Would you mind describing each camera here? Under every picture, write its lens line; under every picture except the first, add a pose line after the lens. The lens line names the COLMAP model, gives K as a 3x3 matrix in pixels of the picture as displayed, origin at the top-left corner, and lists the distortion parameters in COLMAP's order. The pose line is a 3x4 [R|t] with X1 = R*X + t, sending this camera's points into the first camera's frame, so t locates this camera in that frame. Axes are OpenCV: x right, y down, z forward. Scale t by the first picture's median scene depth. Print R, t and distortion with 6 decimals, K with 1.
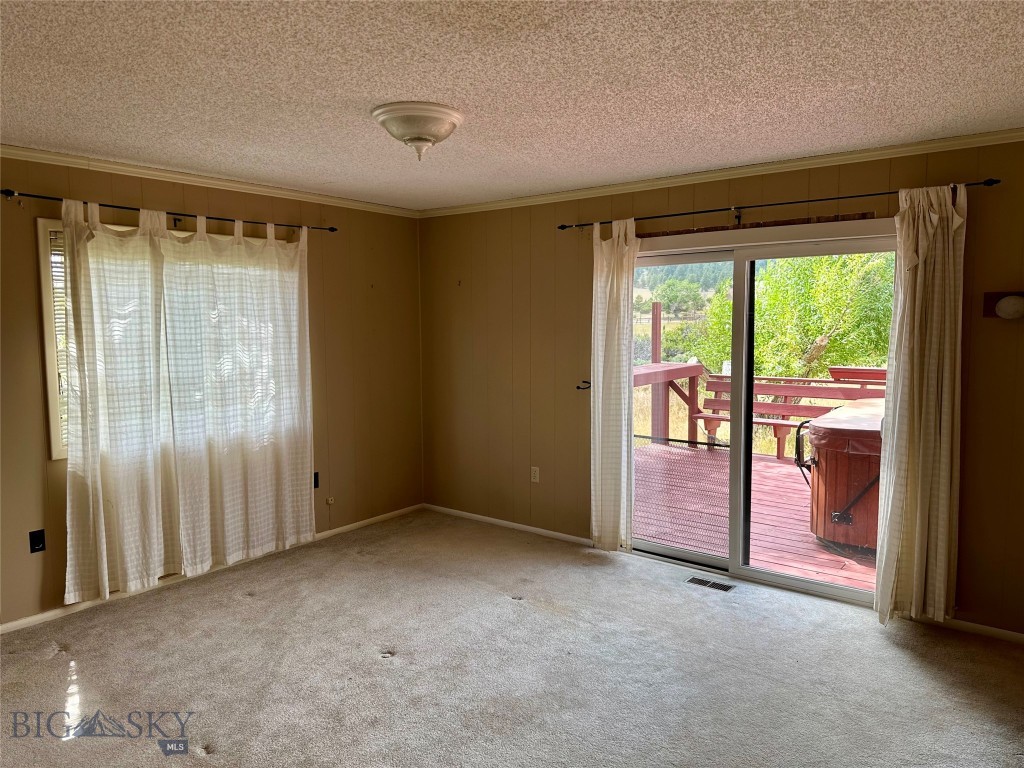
lens RADIAL K [[712.4, 0, 508.1], [0, 712.4, 383.5], [0, 0, 1]] dist [0.068599, -0.092420]
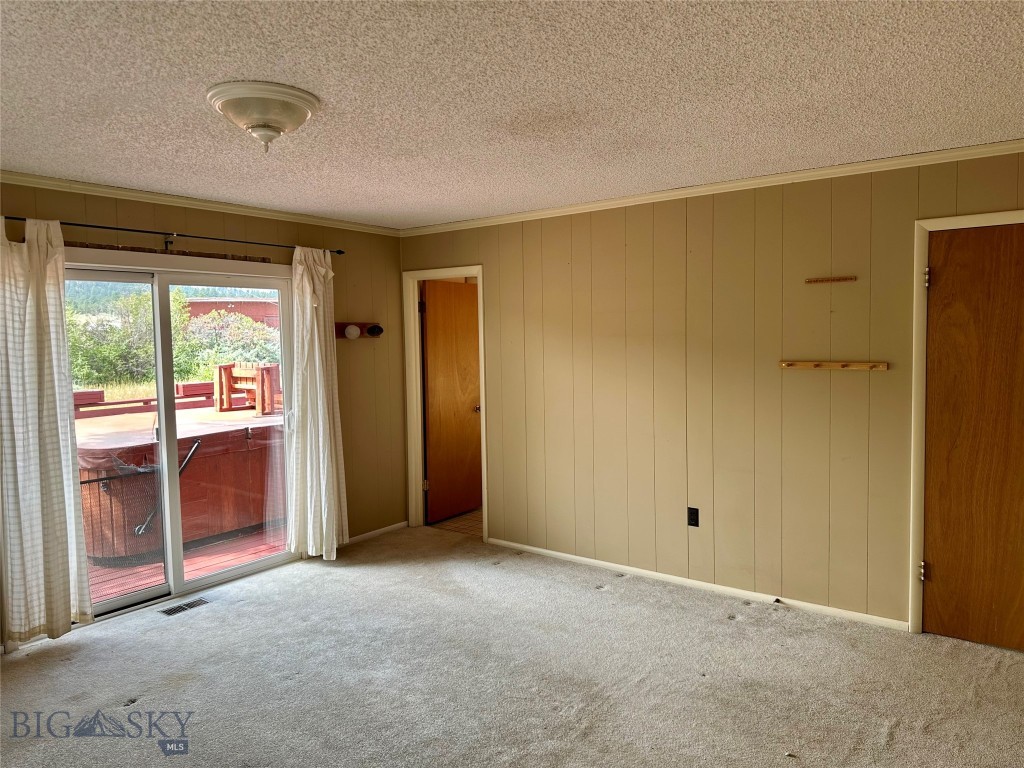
lens RADIAL K [[712.4, 0, 508.6], [0, 712.4, 382.2], [0, 0, 1]] dist [0.068599, -0.092420]
pose [[-0.015865, -0.065537, 0.997724, -0.695408], [0.105190, 0.992203, 0.066847, -0.049600], [-0.994326, 0.106011, -0.008847, 0.524005]]
